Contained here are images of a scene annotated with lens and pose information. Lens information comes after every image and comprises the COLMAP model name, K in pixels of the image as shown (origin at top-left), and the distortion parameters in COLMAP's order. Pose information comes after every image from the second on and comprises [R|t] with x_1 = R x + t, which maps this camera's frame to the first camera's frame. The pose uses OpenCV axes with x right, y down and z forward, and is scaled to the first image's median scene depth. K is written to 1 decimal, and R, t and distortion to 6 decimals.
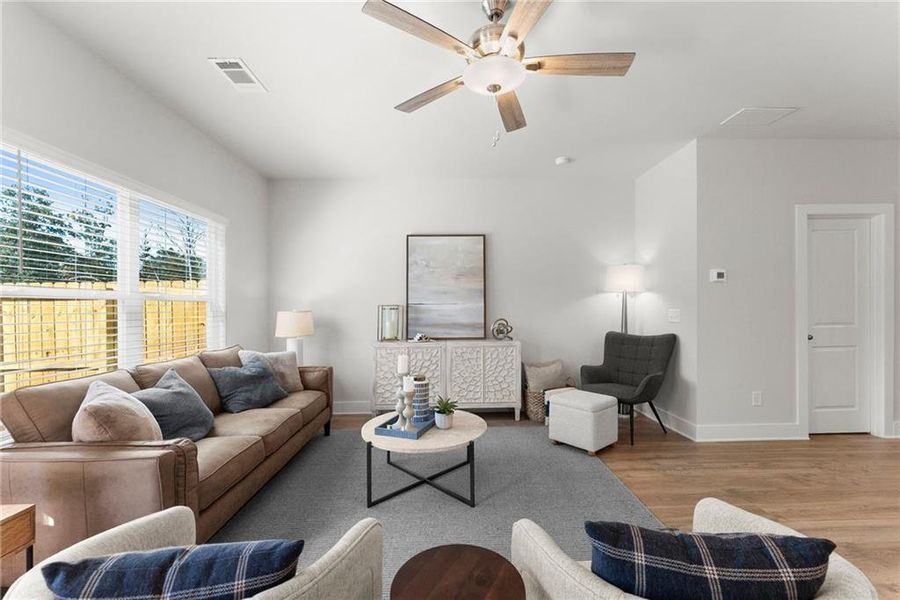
lens RADIAL K [[364.7, 0, 453.0], [0, 364.7, 310.2], [0, 0, 1]] dist [-0.001660, -0.000274]
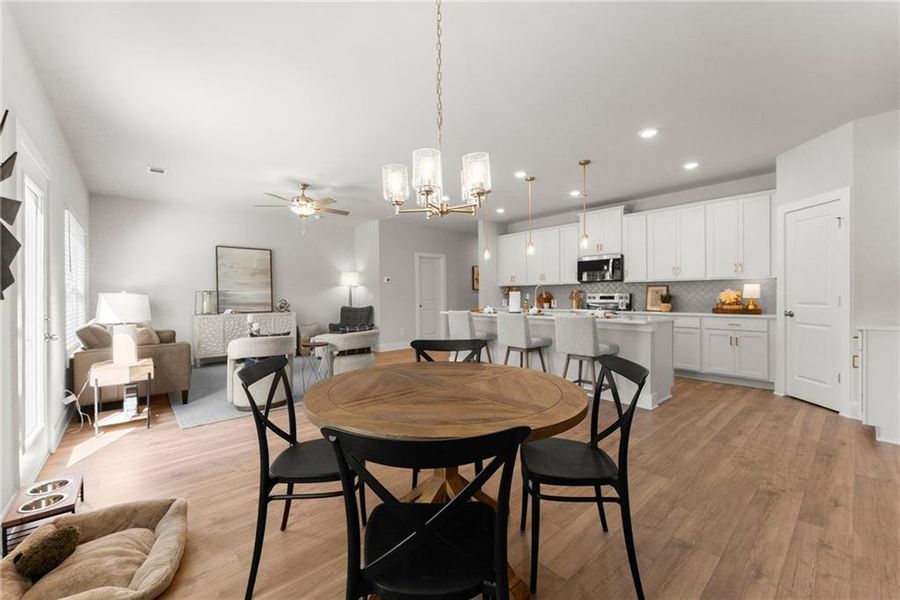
lens RADIAL K [[360.9, 0, 449.9], [0, 360.9, 301.5], [0, 0, 1]] dist [-0.001868, -0.000426]
pose [[0.766847, -0.007283, 0.641789, -0.378157], [0.005346, 0.999973, 0.004960, 0.028512], [-0.641808, -0.000372, 0.766865, -0.866975]]
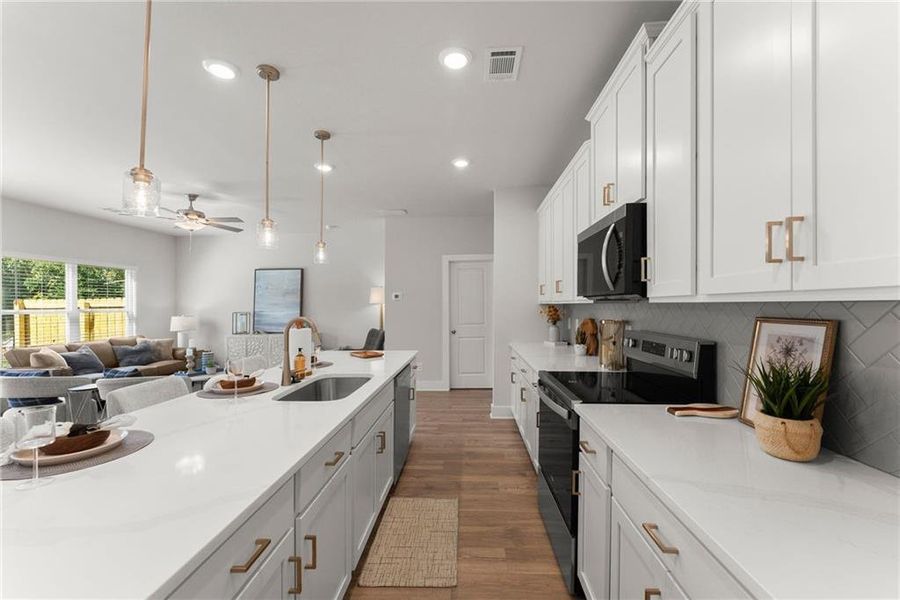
lens RADIAL K [[364.7, 0, 453.0], [0, 364.7, 310.2], [0, 0, 1]] dist [-0.001660, -0.000274]
pose [[0.997358, -0.001214, -0.072638, 0.953273], [0.001669, 0.999979, 0.006201, -0.034217], [0.072629, -0.006305, 0.997339, -0.615385]]
